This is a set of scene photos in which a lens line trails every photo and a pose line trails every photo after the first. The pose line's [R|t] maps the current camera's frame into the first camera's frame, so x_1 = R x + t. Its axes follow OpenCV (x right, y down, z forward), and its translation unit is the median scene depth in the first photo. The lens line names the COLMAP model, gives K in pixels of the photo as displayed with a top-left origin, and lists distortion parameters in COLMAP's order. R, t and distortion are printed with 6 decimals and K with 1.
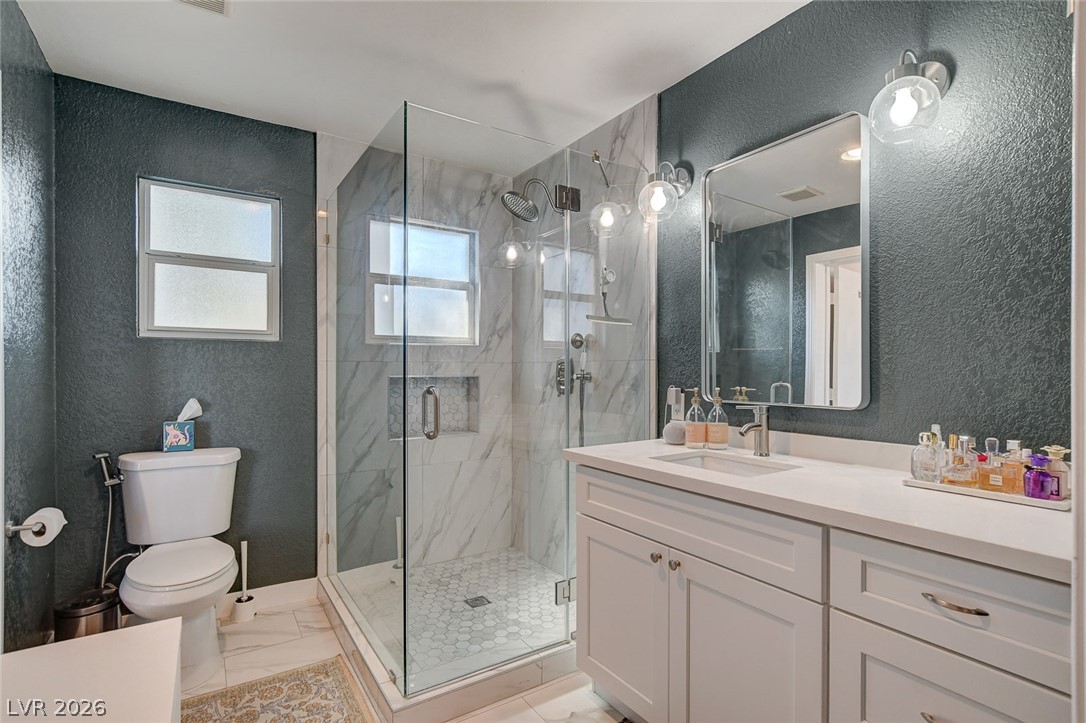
lens RADIAL K [[493.7, 0, 543.0], [0, 493.7, 361.5], [0, 0, 1]] dist [-0.036008, 0.000315]
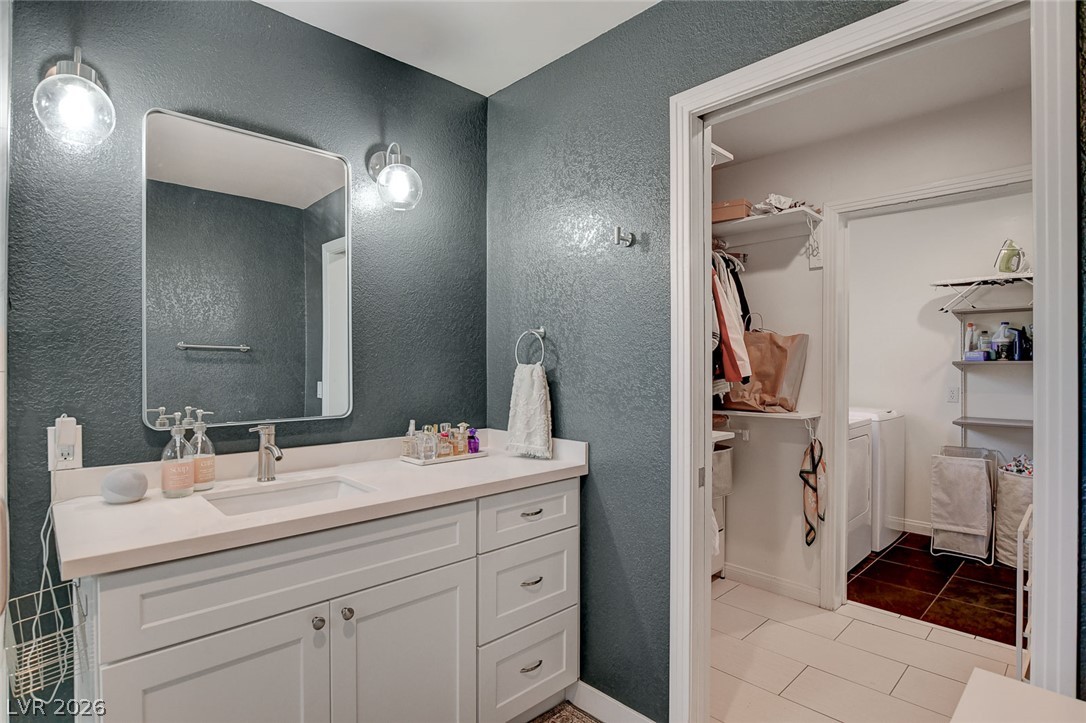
lens RADIAL K [[493.7, 0, 543.0], [0, 493.7, 361.5], [0, 0, 1]] dist [-0.036008, 0.000315]
pose [[-0.139305, 0.006583, 0.990228, -0.621693], [-0.016410, 0.999825, -0.008955, -0.031765], [-0.990114, -0.017497, -0.139172, 0.755767]]
